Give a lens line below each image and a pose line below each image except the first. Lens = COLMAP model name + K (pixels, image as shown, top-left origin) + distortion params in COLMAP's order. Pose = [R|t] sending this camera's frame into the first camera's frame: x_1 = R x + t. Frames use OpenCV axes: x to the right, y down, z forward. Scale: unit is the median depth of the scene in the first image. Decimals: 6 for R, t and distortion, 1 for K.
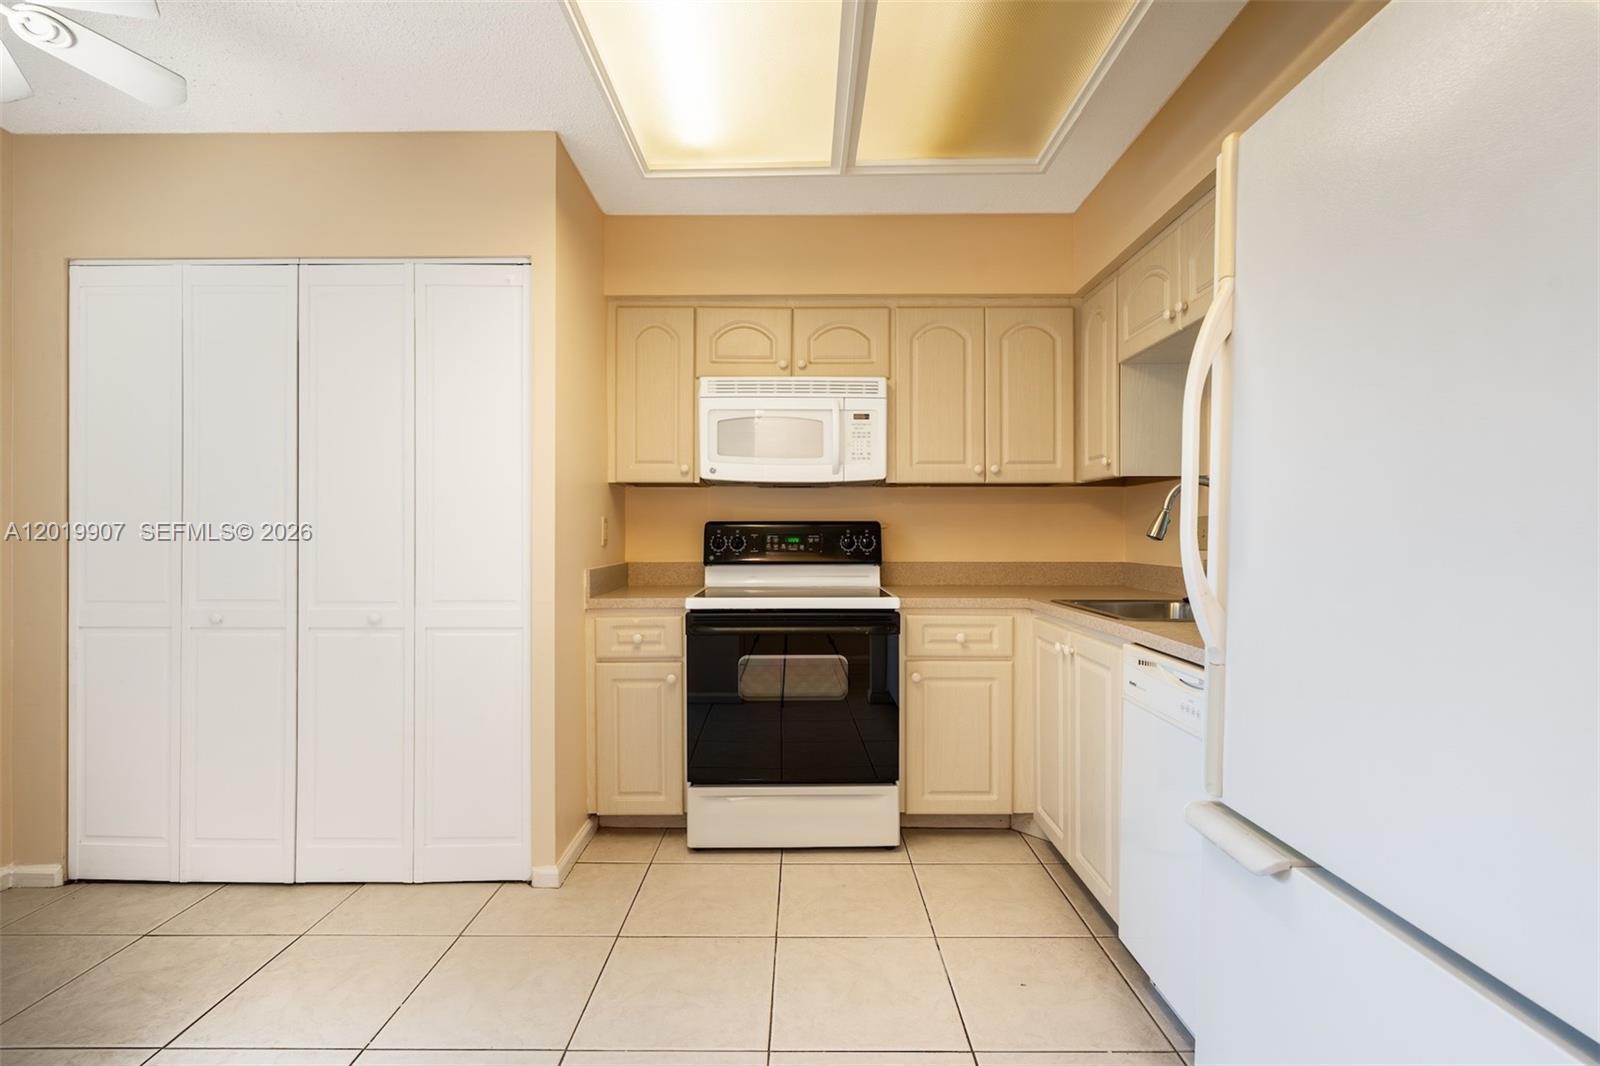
lens RADIAL K [[715.1, 0, 802.0], [0, 715.1, 535.3], [0, 0, 1]] dist [-0.008116, 0.002136]
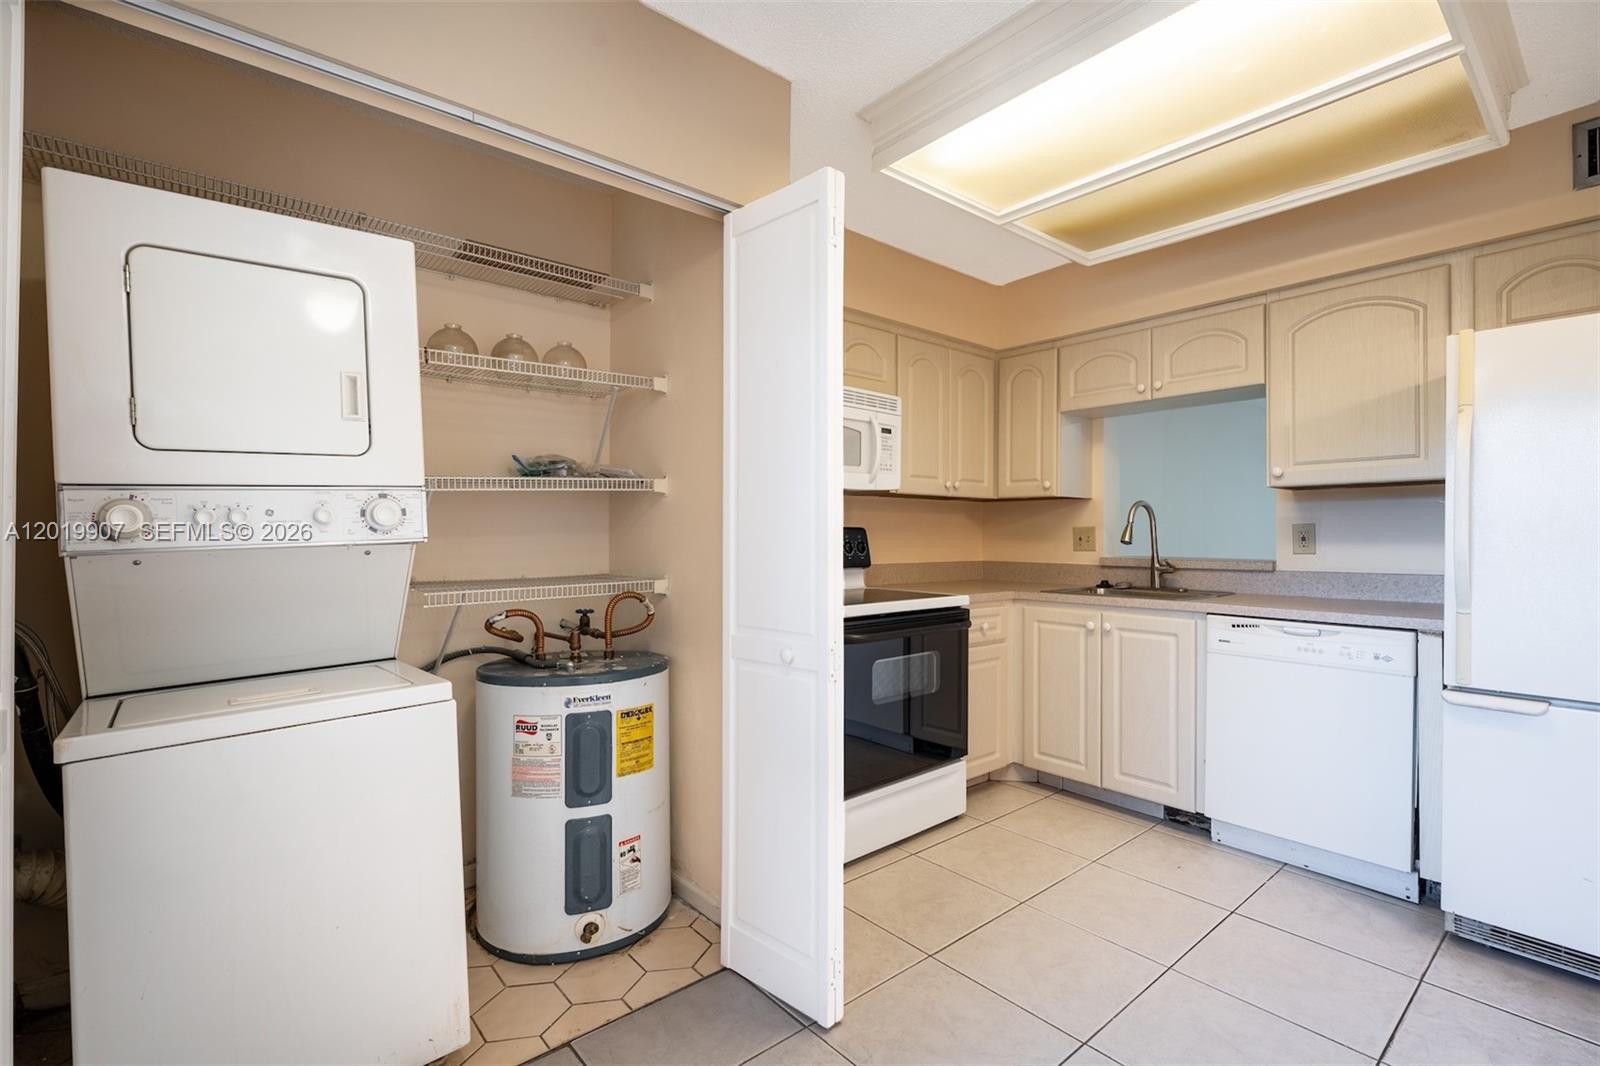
lens RADIAL K [[715.1, 0, 806.8], [0, 715.1, 533.8], [0, 0, 1]] dist [-0.008116, 0.002136]
pose [[0.765441, 0.004260, 0.643492, -0.705386], [-0.002033, 0.999989, -0.004201, -0.005852], [-0.643503, 0.001907, 0.765441, 0.251809]]
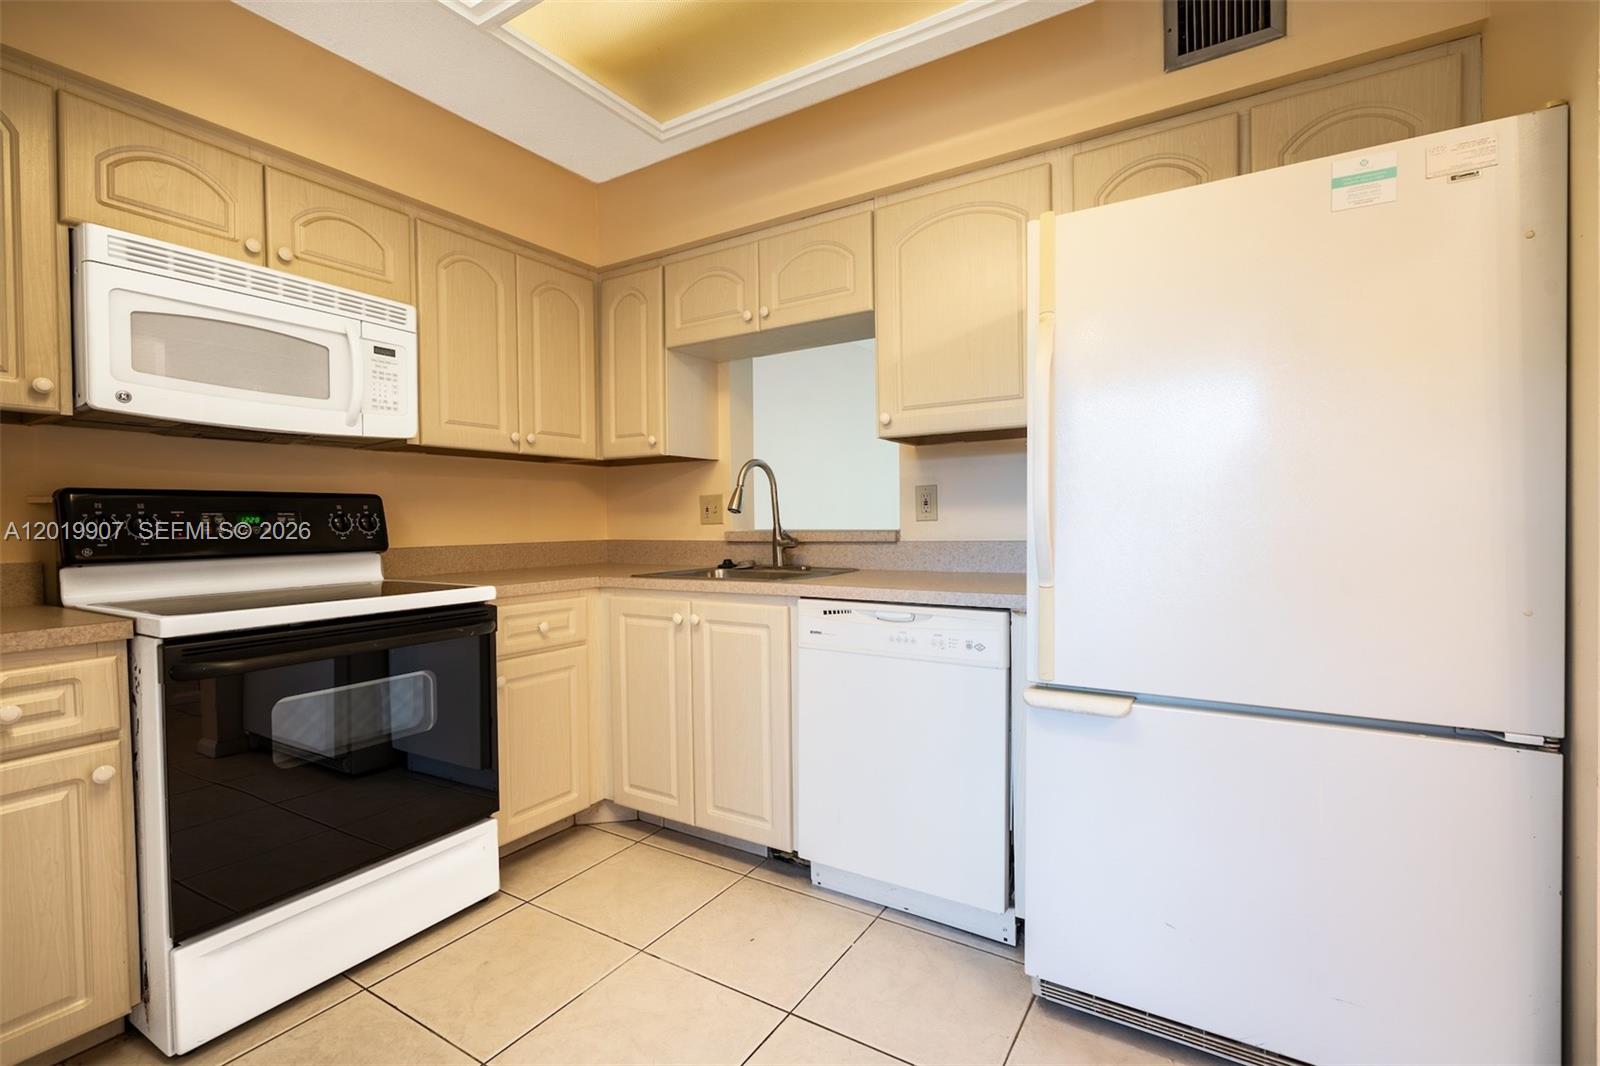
lens RADIAL K [[715.1, 0, 797.2], [0, 715.1, 534.1], [0, 0, 1]] dist [-0.008116, 0.002136]
pose [[0.531411, -0.023568, 0.846786, -0.320910], [0.013335, 0.999722, 0.019456, 0.014822], [-0.847009, 0.000952, 0.531578, 0.245496]]
